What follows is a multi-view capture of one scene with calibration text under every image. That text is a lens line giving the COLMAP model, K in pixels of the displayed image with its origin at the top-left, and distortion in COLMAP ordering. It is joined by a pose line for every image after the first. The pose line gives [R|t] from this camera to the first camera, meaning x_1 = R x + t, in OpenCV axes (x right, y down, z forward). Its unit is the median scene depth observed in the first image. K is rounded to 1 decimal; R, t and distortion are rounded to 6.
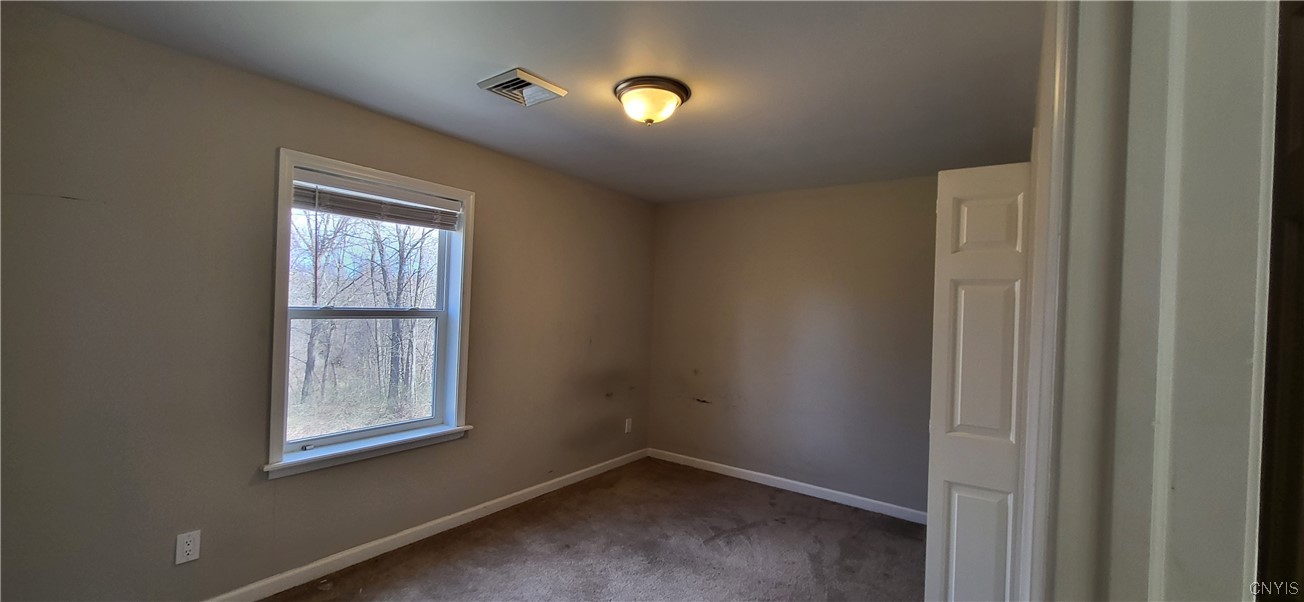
lens RADIAL K [[512.7, 0, 645.2], [0, 512.7, 304.2], [0, 0, 1]] dist [0.000899, 0.000008]
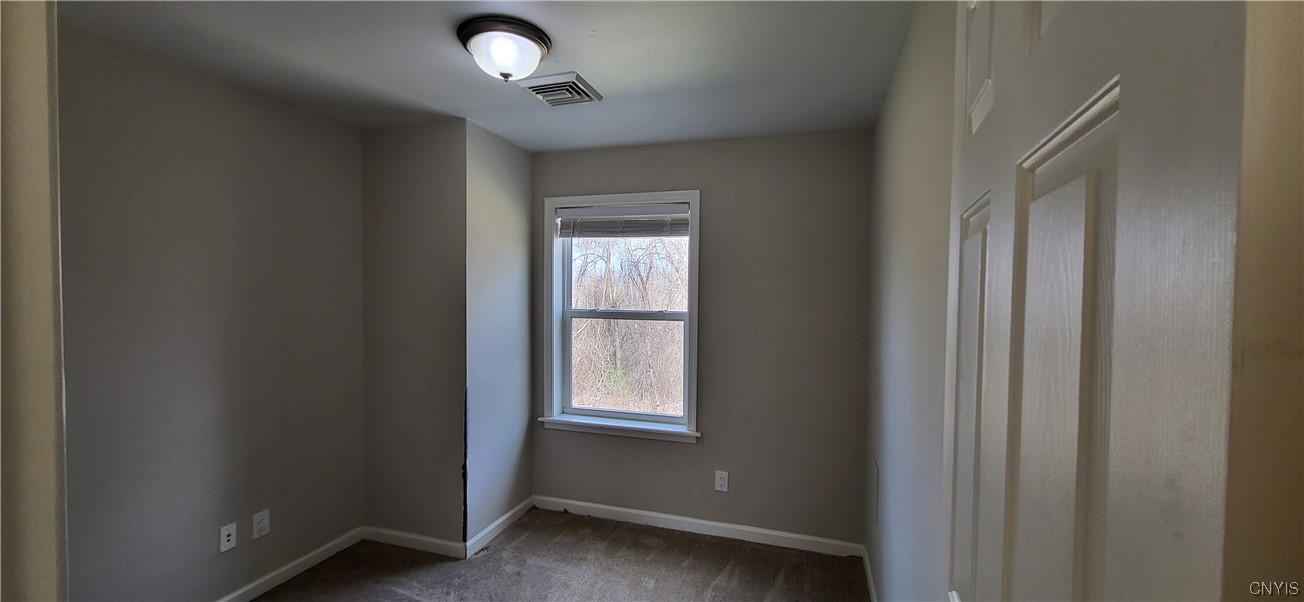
lens RADIAL K [[491.0, 0, 652.4], [0, 491.0, 300.9], [0, 0, 1]] dist [0.000696, 0.000011]
pose [[0.311274, -0.013478, -0.950225, 0.571701], [0.002433, 0.999907, -0.013385, -0.000489], [0.950317, 0.001854, 0.311278, 0.697684]]
